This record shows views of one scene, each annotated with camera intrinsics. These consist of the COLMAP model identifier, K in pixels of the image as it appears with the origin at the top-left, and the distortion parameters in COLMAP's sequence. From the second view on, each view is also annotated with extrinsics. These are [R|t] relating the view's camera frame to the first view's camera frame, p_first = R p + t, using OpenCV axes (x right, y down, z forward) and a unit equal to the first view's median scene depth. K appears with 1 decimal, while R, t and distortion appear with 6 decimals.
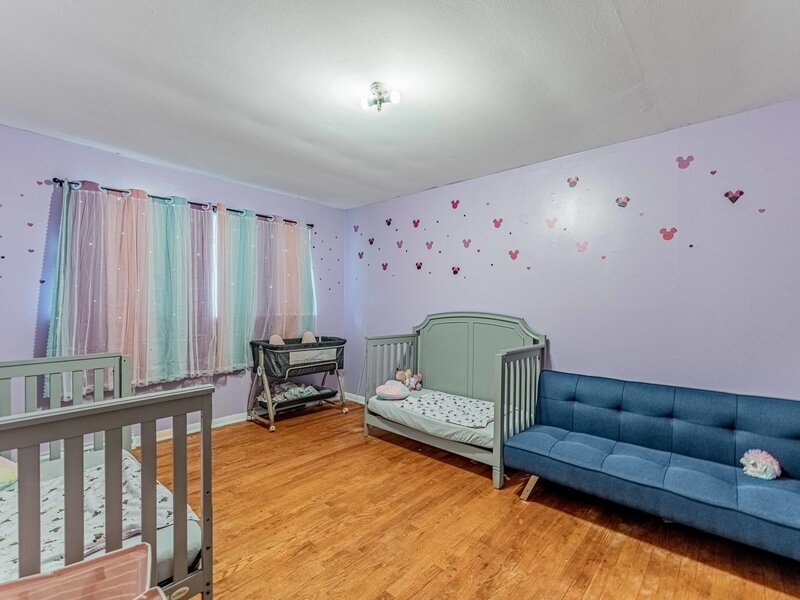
lens RADIAL K [[371.8, 0, 412.5], [0, 371.8, 305.7], [0, 0, 1]] dist [0.005126, -0.001213]
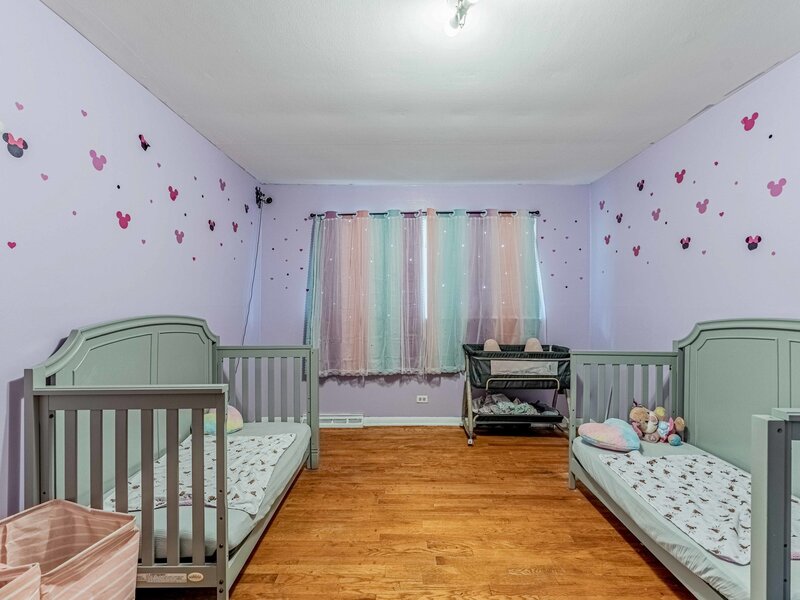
lens RADIAL K [[371.8, 0, 400.1], [0, 371.8, 302.4], [0, 0, 1]] dist [0.005126, -0.001213]
pose [[0.648923, -0.011089, -0.760773, 0.205372], [-0.000377, 0.999889, -0.014895, 0.000960], [0.760854, 0.009953, 0.648847, 0.266967]]
